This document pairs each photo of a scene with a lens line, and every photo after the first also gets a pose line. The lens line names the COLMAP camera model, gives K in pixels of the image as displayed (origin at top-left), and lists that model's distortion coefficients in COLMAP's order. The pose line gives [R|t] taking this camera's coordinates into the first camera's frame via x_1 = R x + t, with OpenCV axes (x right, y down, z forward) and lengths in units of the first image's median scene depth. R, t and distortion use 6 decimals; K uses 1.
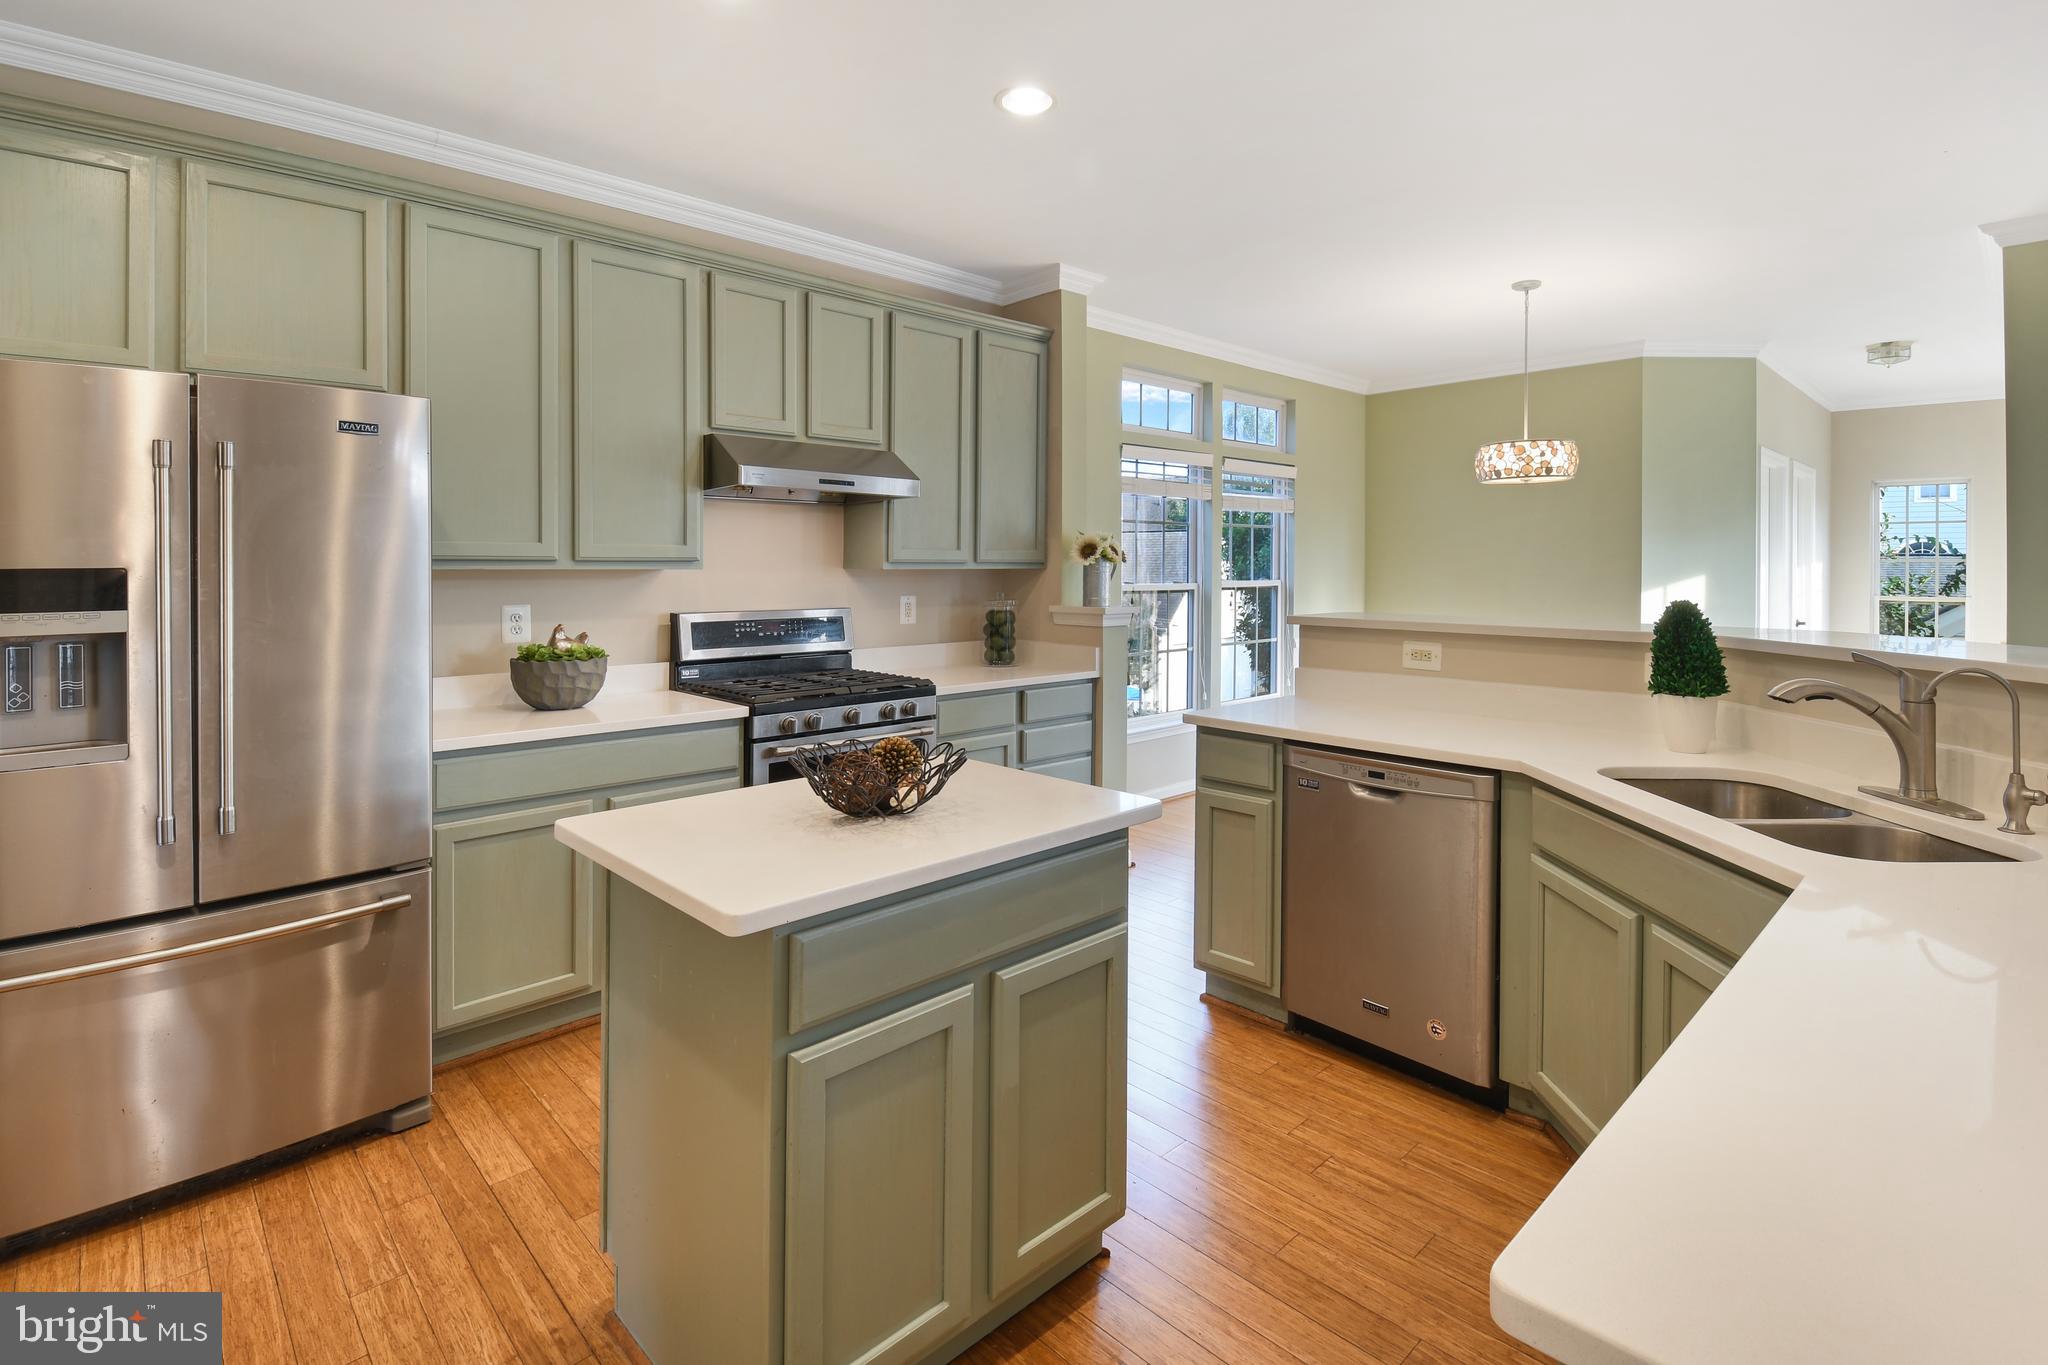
lens RADIAL K [[942.4, 0, 1024.0], [0, 942.4, 682.5], [0, 0, 1]] dist [-0.000289, -0.000006]
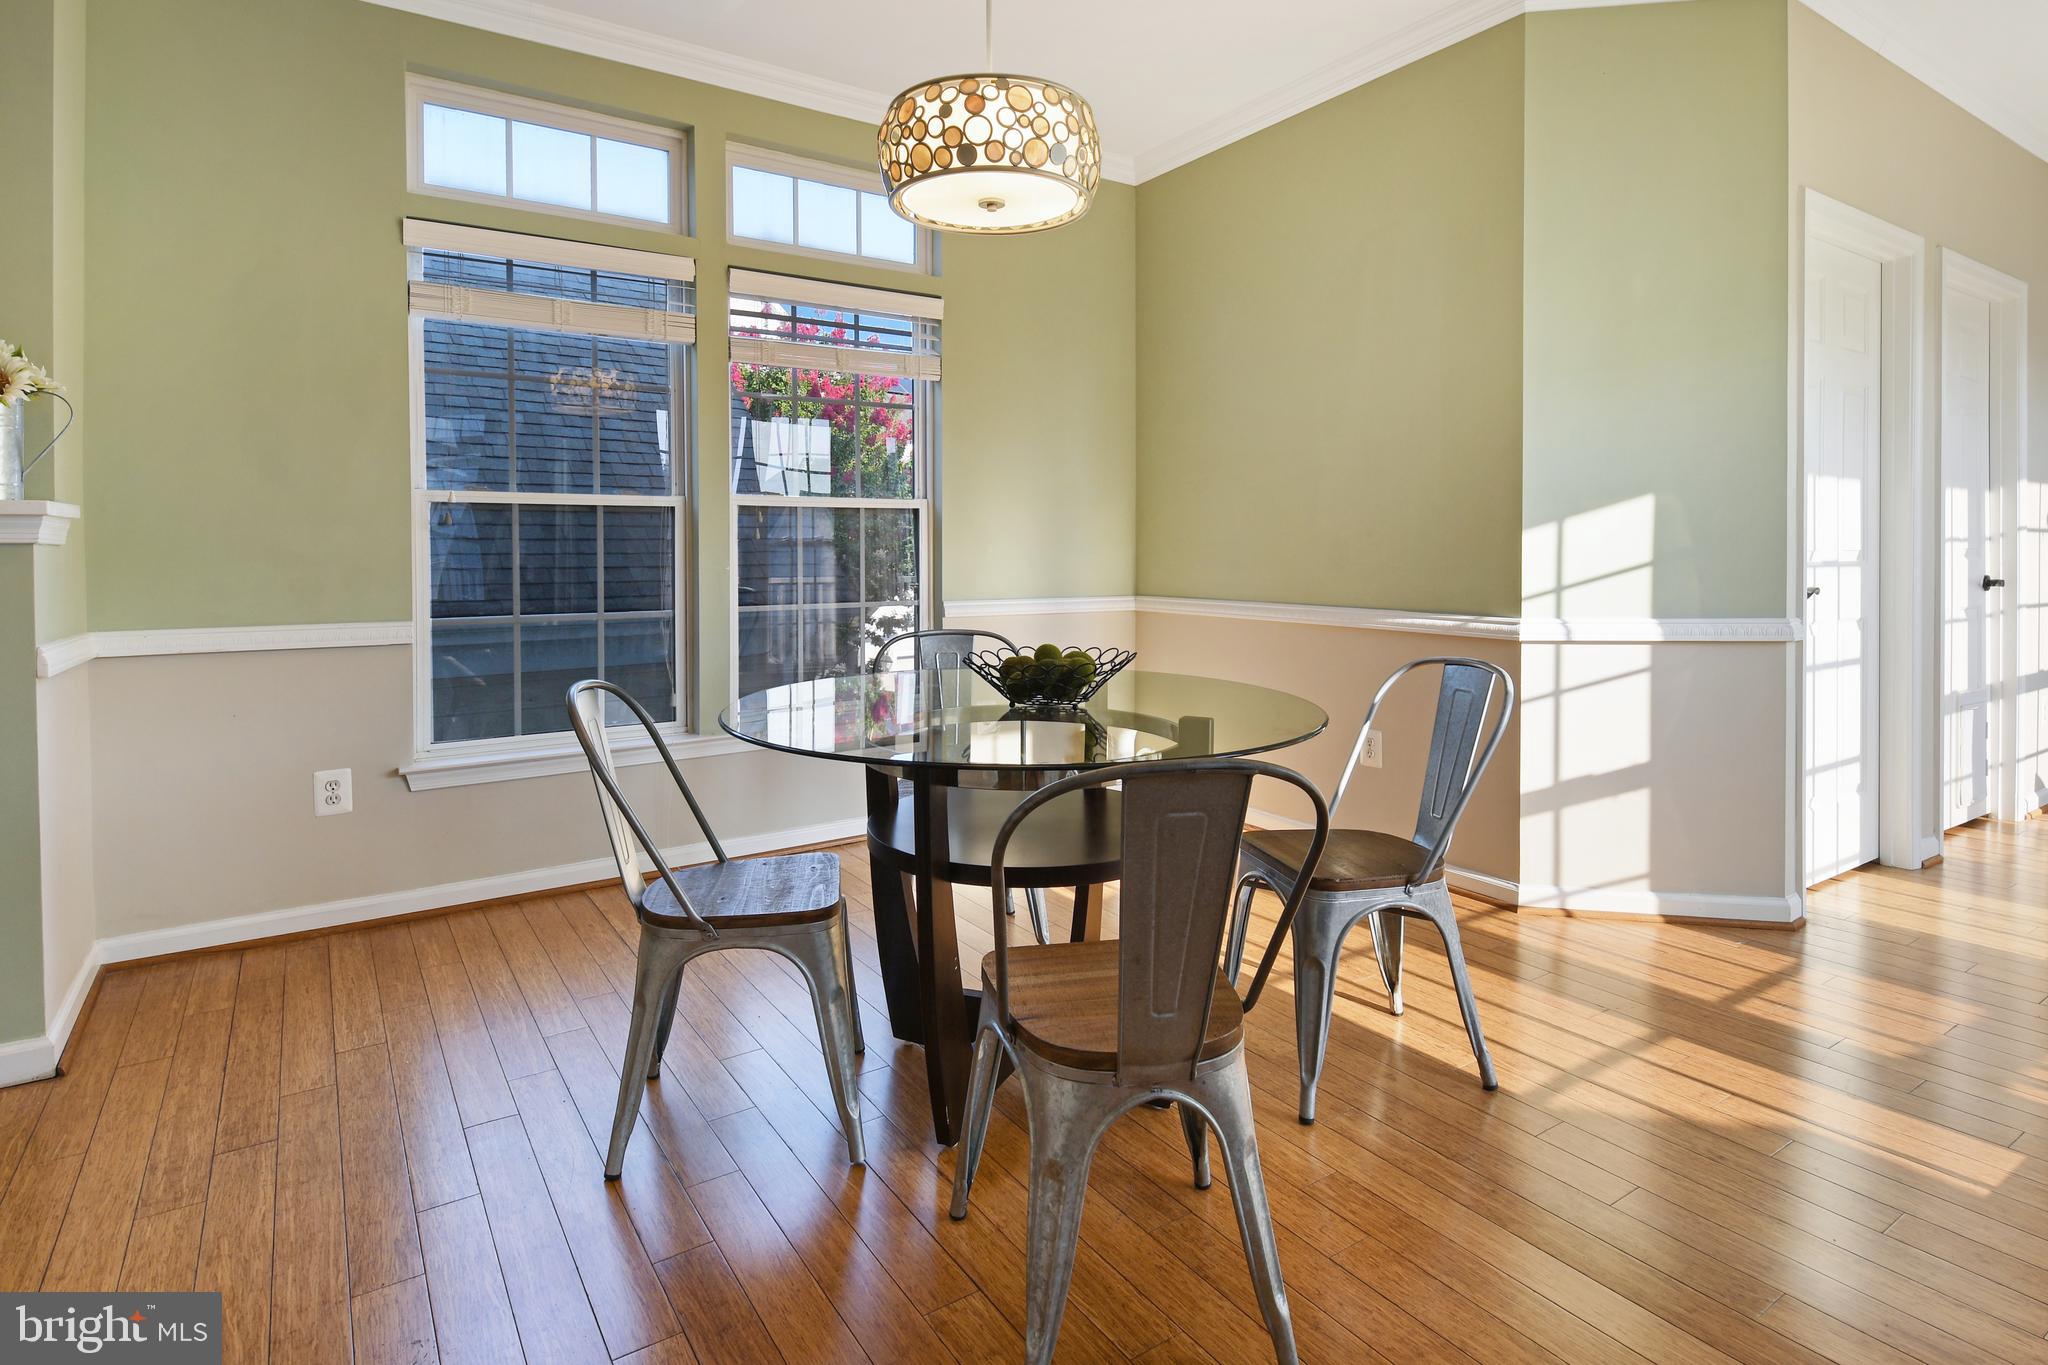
lens RADIAL K [[1044.7, 0, 1024.0], [0, 1044.7, 682.5], [0, 0, 1]] dist [0.014554, -0.000070]
pose [[0.987014, 0.020018, -0.159381, 0.442895], [-0.018467, 0.999767, 0.011204, -0.004113], [0.159568, -0.008115, 0.987154, 0.379616]]
